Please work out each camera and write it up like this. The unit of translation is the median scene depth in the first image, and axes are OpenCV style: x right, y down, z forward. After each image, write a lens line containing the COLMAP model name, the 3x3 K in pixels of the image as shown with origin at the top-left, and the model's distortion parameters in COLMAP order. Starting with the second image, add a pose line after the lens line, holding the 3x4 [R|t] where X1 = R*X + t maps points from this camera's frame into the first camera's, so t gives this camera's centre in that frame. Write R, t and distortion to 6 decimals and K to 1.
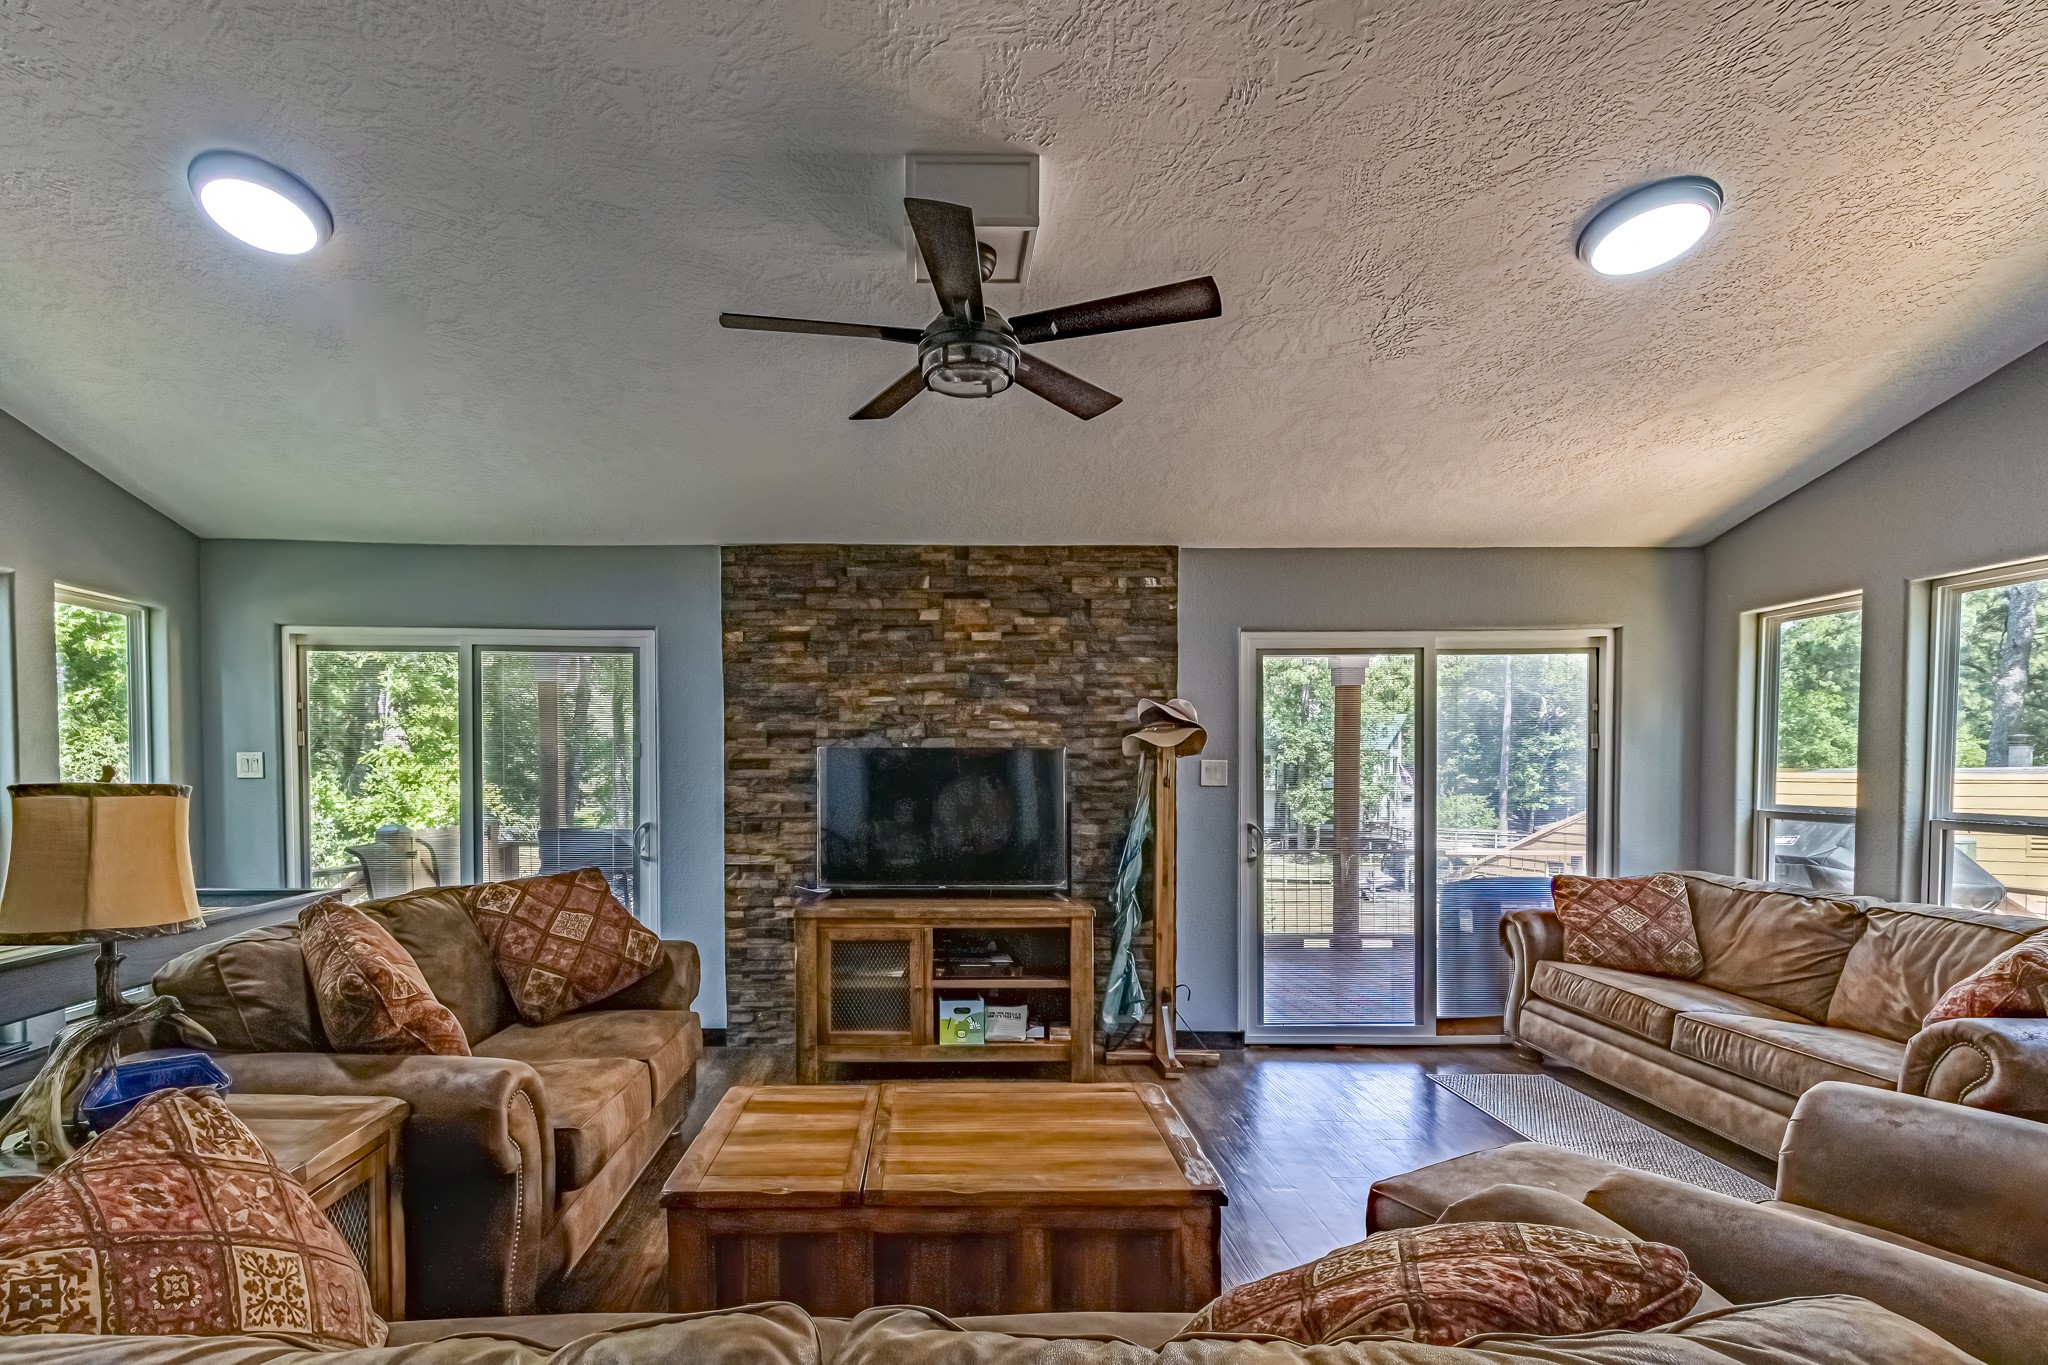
lens RADIAL K [[985.5, 0, 937.6], [0, 985.5, 785.9], [0, 0, 1]] dist [0.004596, -0.000023]
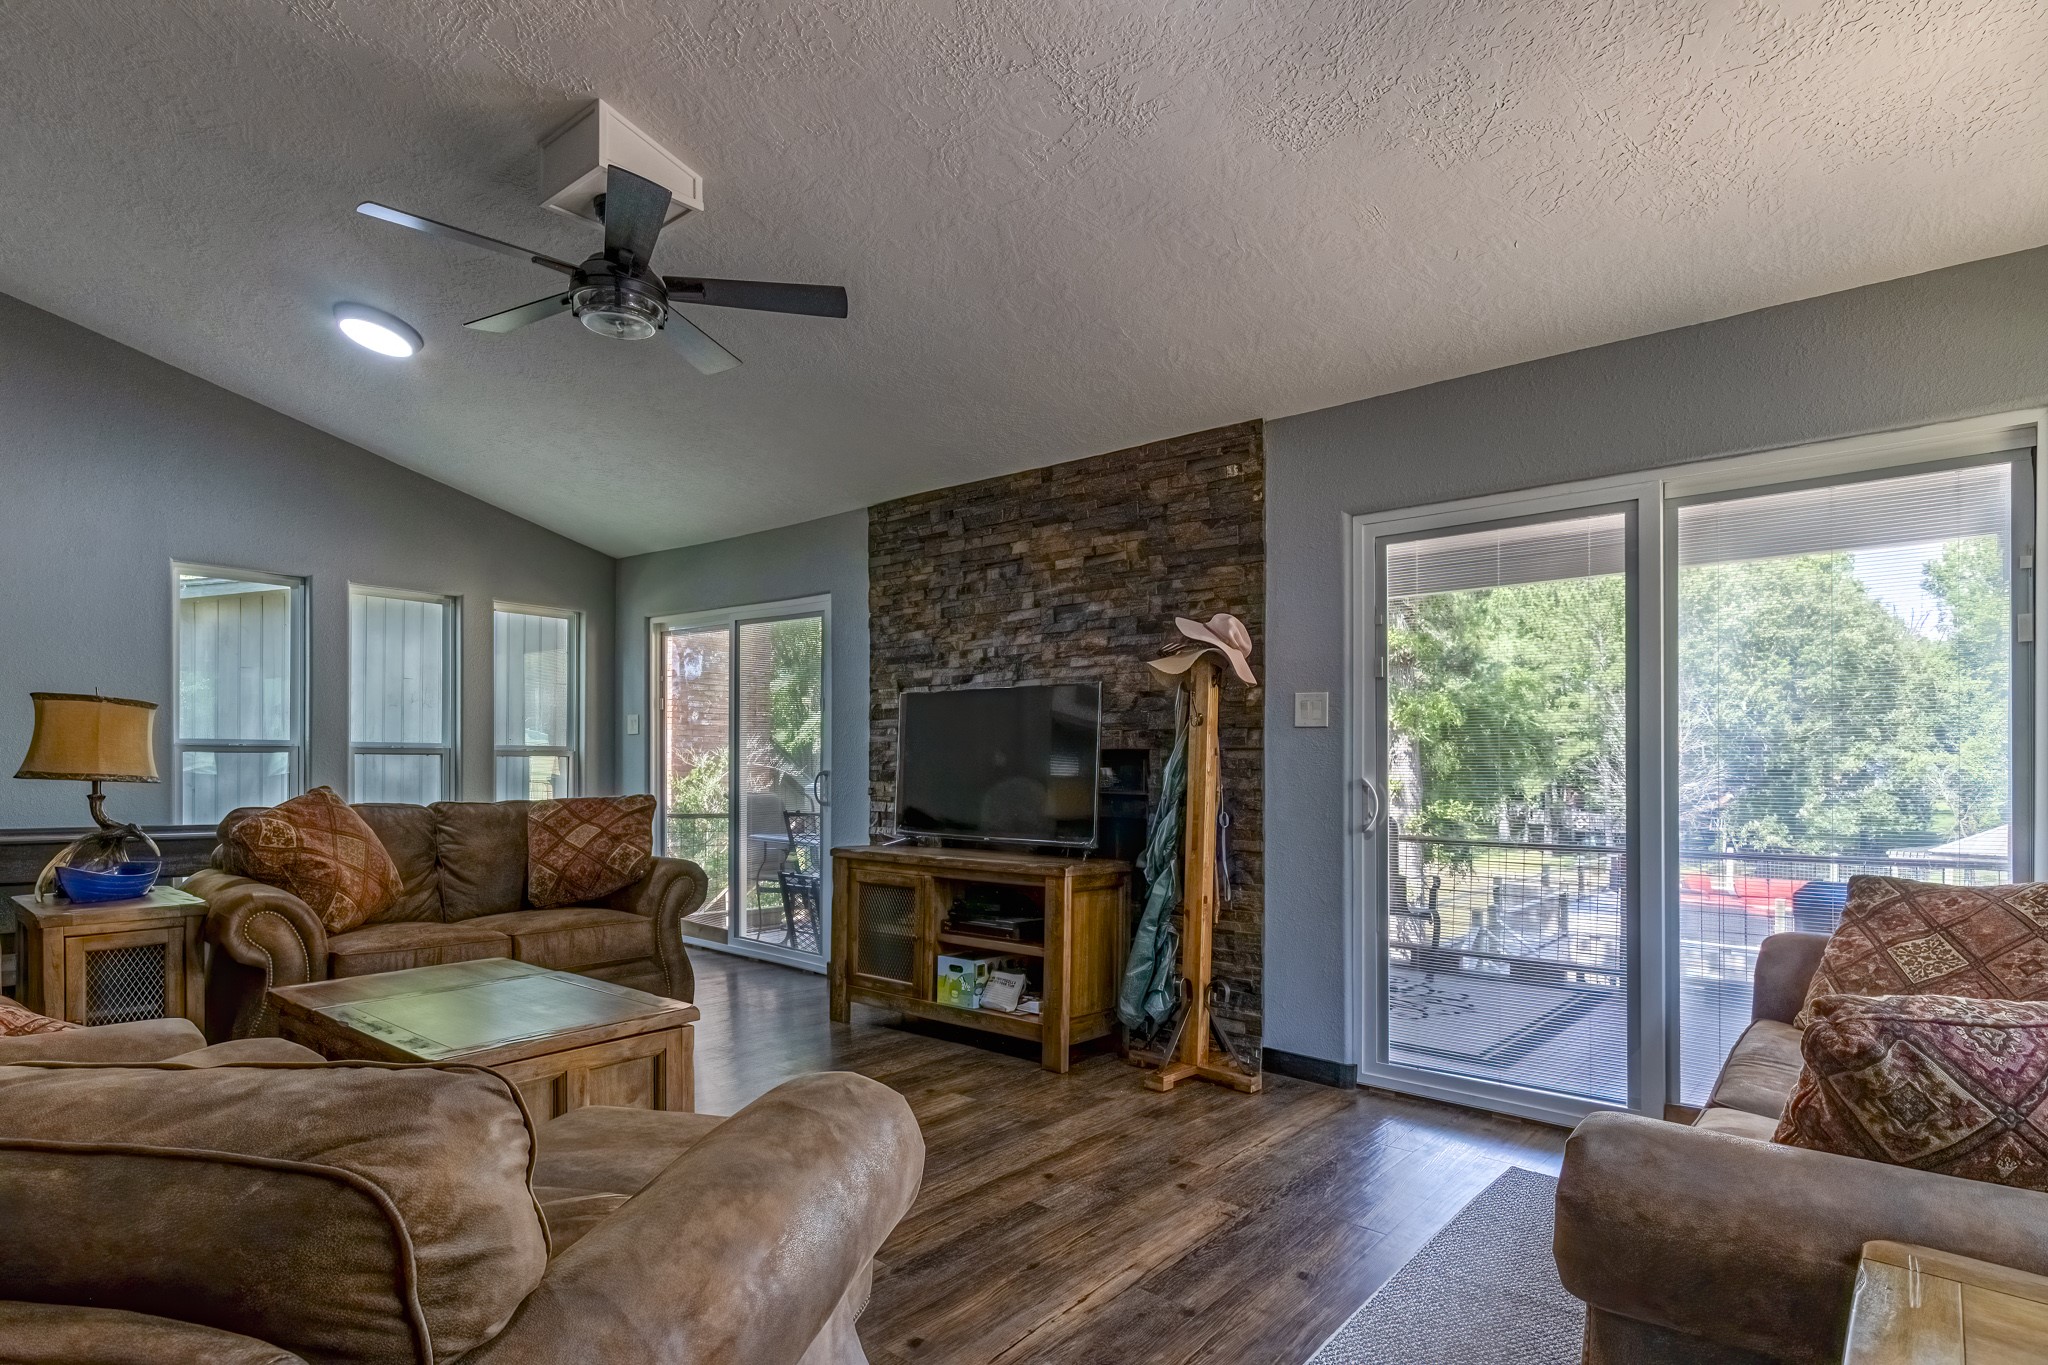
lens RADIAL K [[1082.4, 0, 979.9], [0, 1082.4, 755.8], [0, 0, 1]] dist [0.008244, 0.001880]
pose [[0.751724, 0.000421, -0.659477, 0.635027], [-0.016982, 0.999681, -0.018719, 0.041540], [0.659259, 0.025271, 0.751491, 0.218199]]
